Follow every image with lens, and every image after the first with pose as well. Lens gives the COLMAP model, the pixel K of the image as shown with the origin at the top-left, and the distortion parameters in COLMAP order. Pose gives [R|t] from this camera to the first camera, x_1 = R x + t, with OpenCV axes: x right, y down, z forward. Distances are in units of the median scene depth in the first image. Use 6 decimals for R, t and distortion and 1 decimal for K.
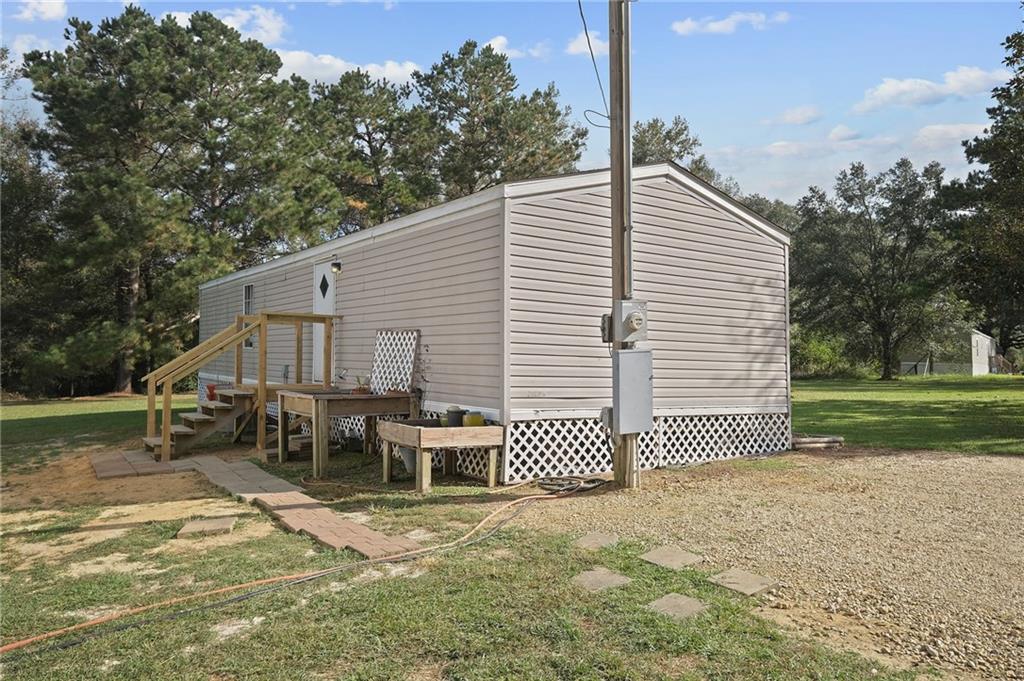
lens RADIAL K [[737.7, 0, 512.3], [0, 737.7, 344.1], [0, 0, 1]] dist [0.012627, 0.002752]
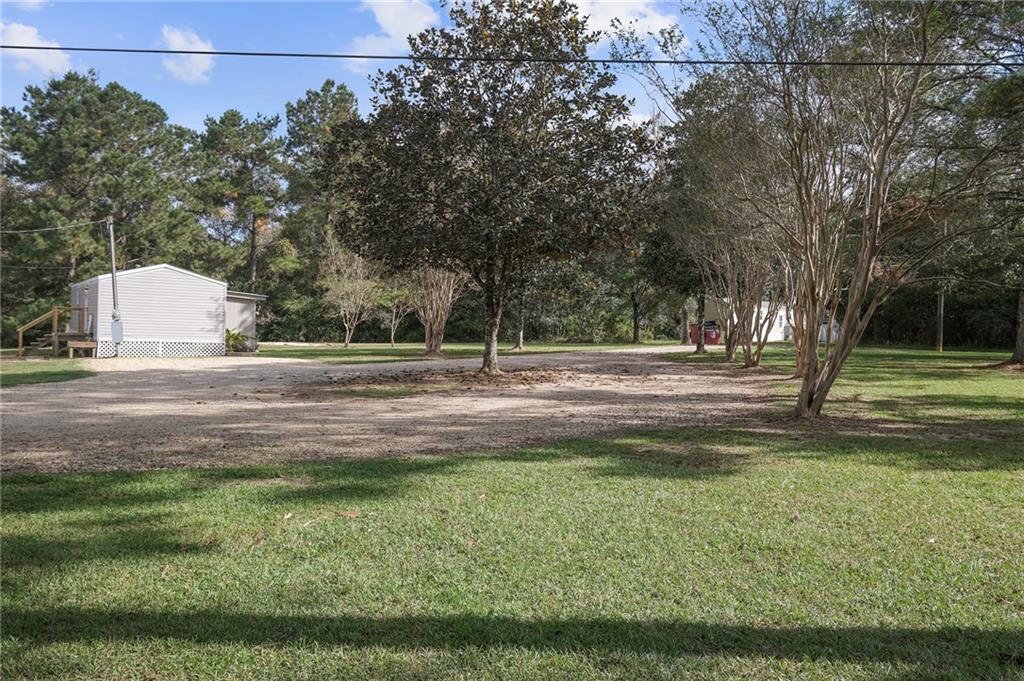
lens RADIAL K [[802.0, 0, 511.8], [0, 802.0, 336.9], [0, 0, 1]] dist [-0.013468, -0.004484]
pose [[0.999470, 0.006353, -0.031912, 0.470360], [-0.005172, 0.999303, 0.036964, -0.015750], [0.032125, -0.036780, 0.998807, -0.627449]]
